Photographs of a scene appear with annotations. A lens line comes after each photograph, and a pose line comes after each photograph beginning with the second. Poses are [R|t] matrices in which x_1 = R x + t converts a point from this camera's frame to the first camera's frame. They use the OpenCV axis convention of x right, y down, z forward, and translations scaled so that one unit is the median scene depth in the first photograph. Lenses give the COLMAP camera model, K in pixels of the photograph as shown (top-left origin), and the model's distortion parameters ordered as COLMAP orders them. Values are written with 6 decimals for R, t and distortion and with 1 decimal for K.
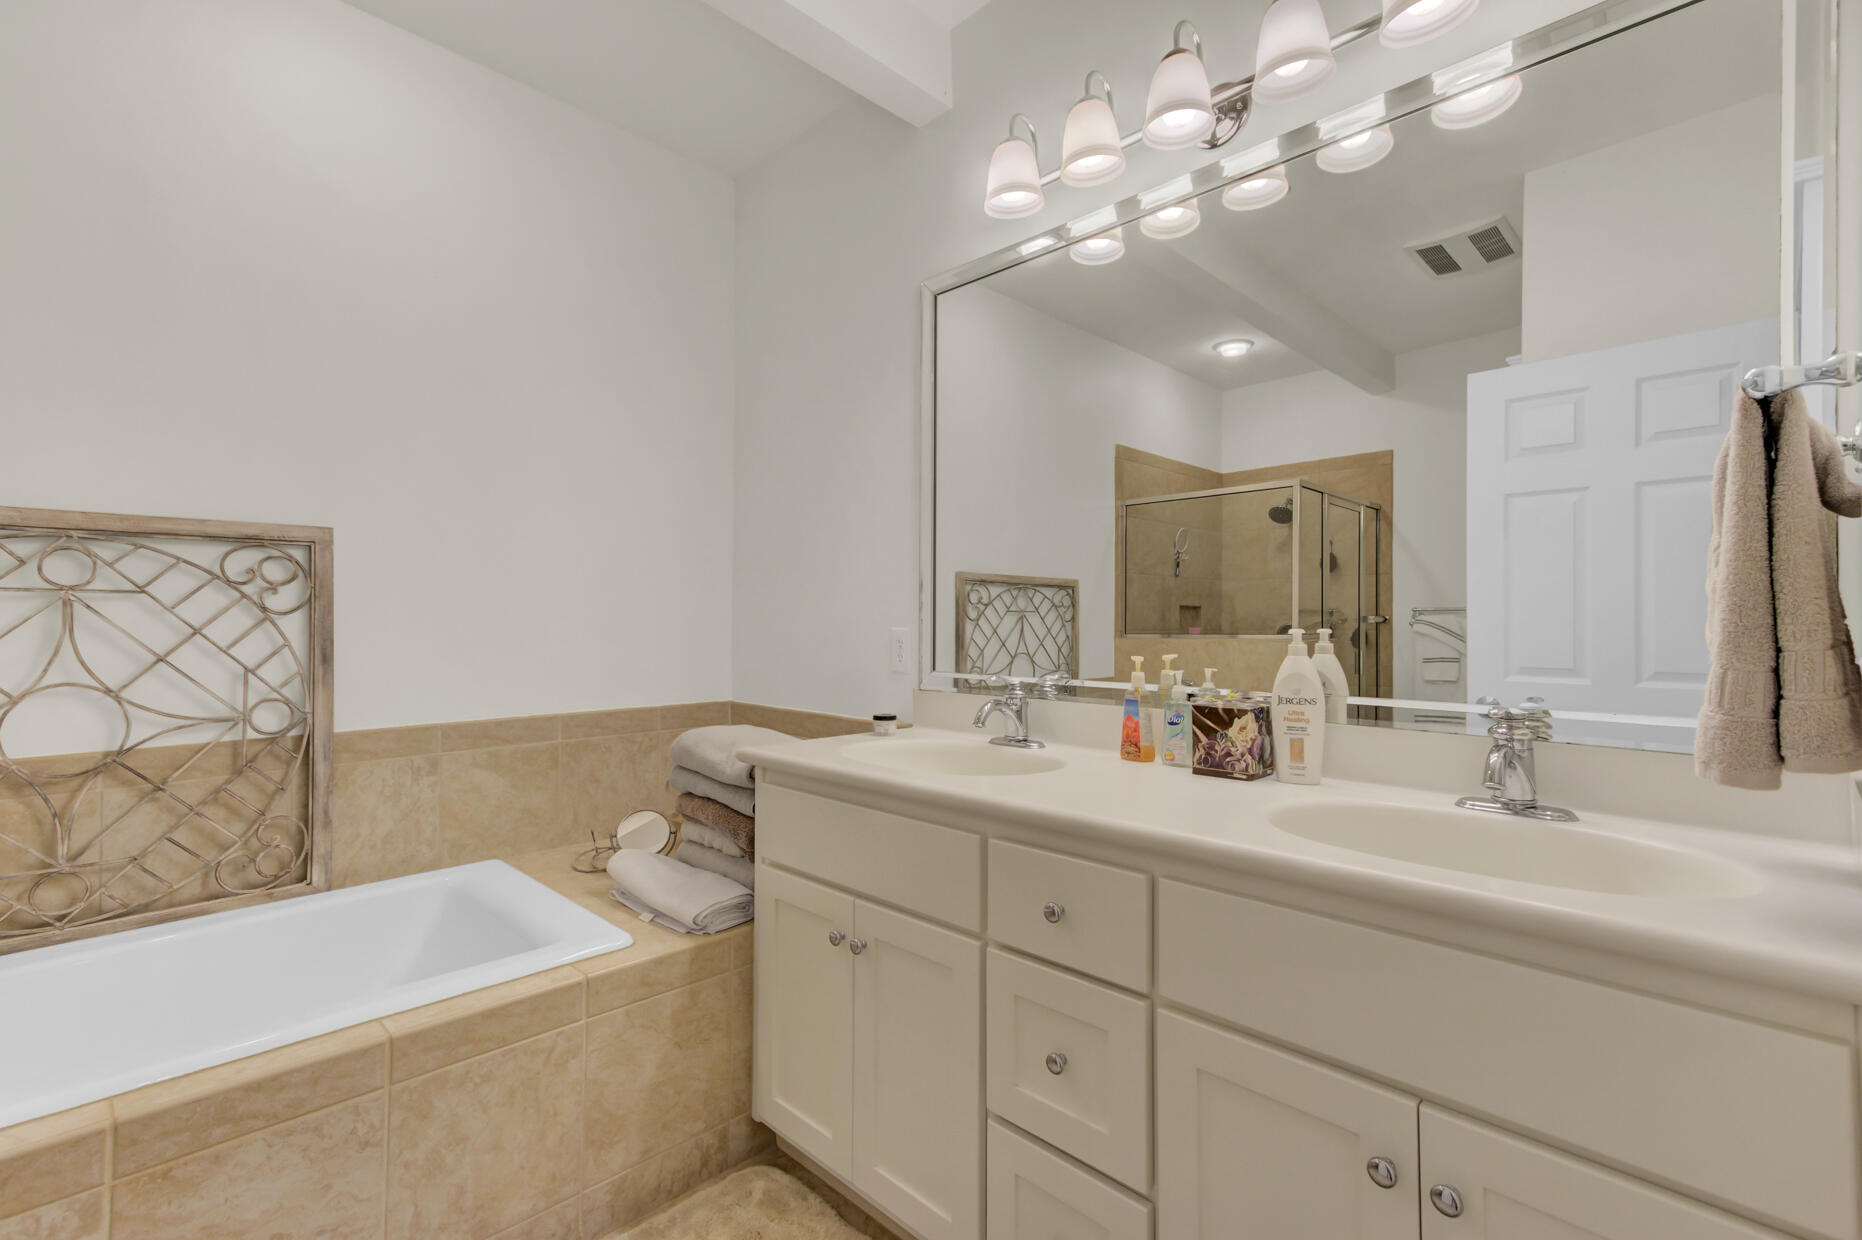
lens RADIAL K [[837.9, 0, 920.8], [0, 837.9, 621.3], [0, 0, 1]] dist [0.015589, 0.000999]
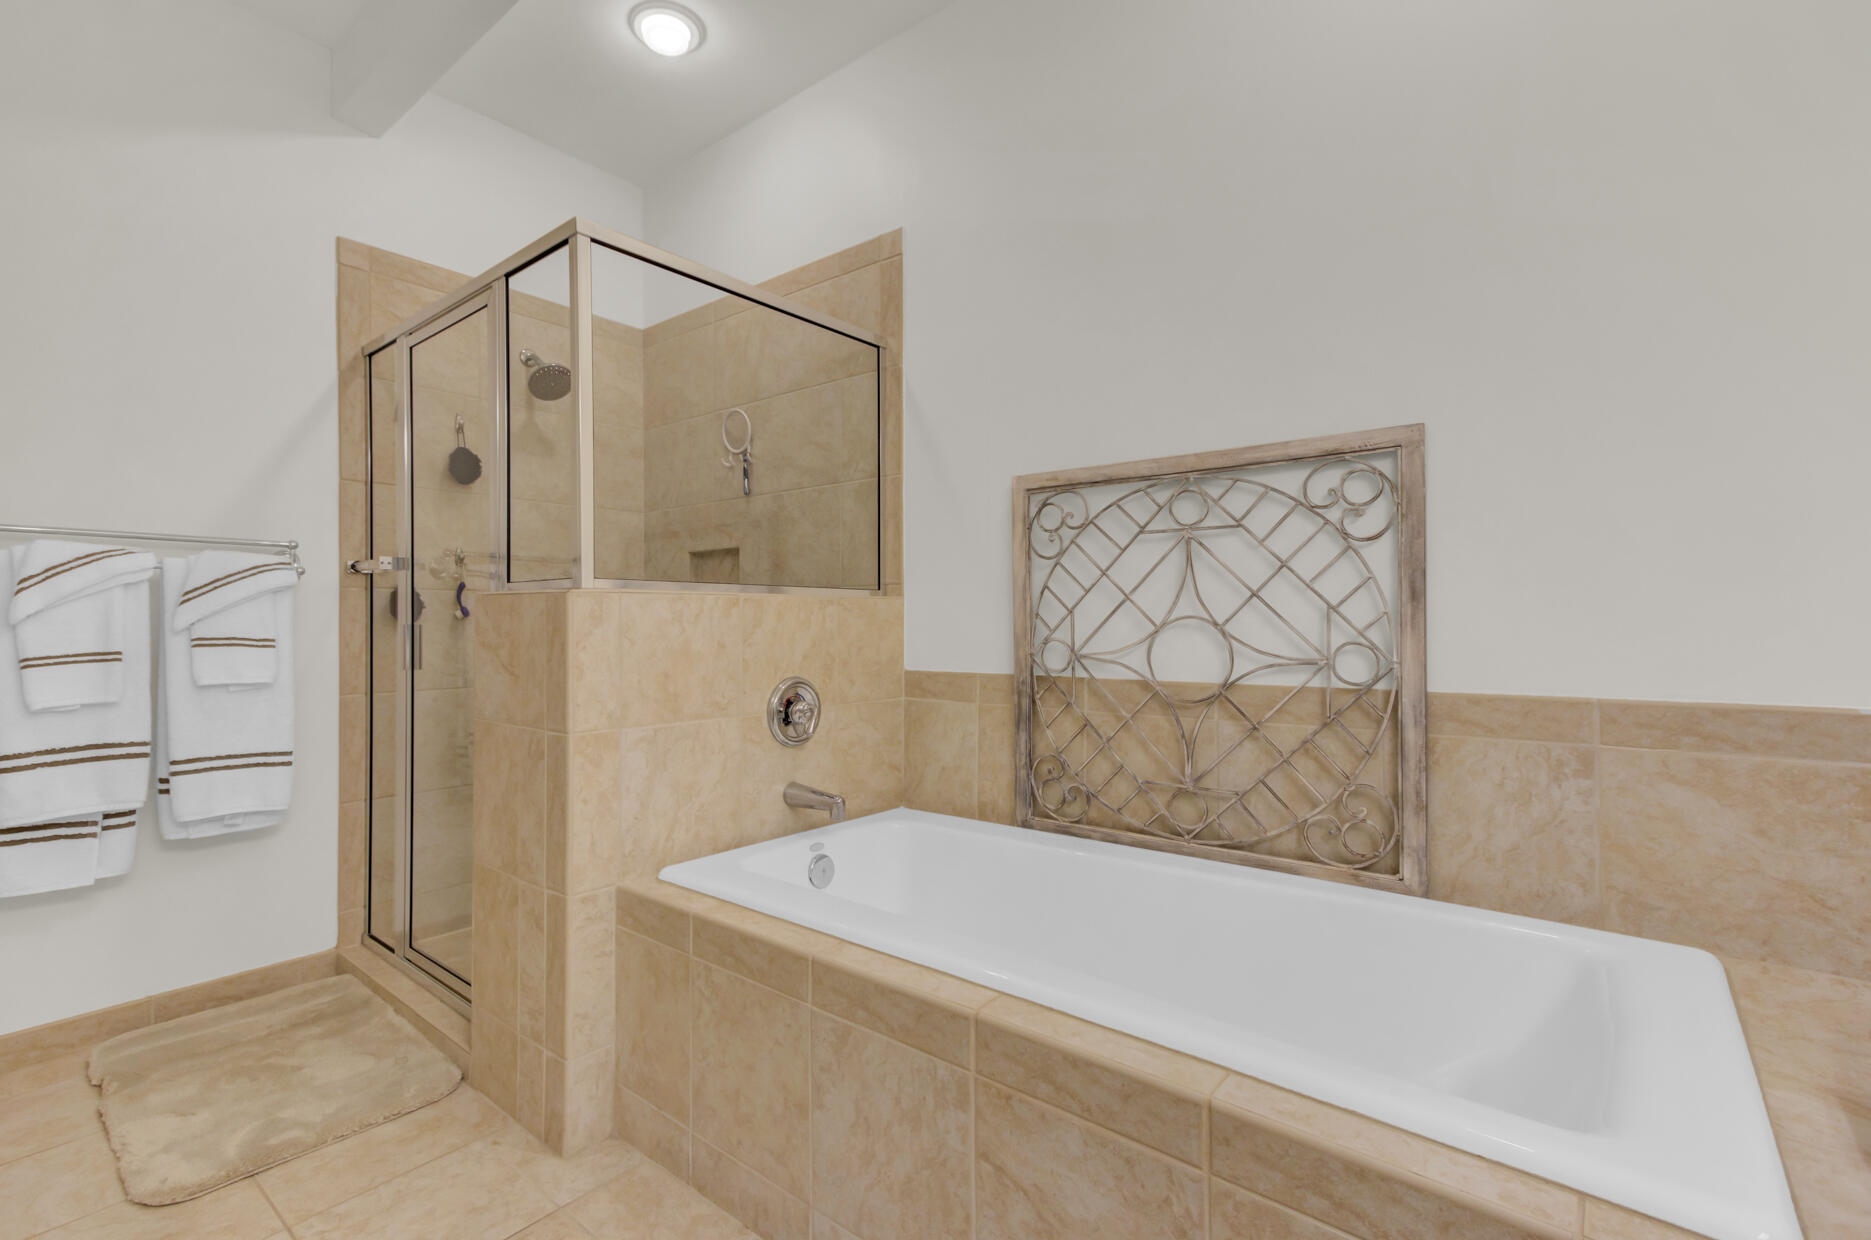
lens RADIAL K [[841.9, 0, 921.8], [0, 841.9, 622.1], [0, 0, 1]] dist [0.015589, 0.000999]
pose [[0.082163, -0.004603, -0.996608, 0.030750], [0.004780, 0.999980, -0.004225, 0.074910], [0.996607, -0.004416, 0.082184, 0.516130]]
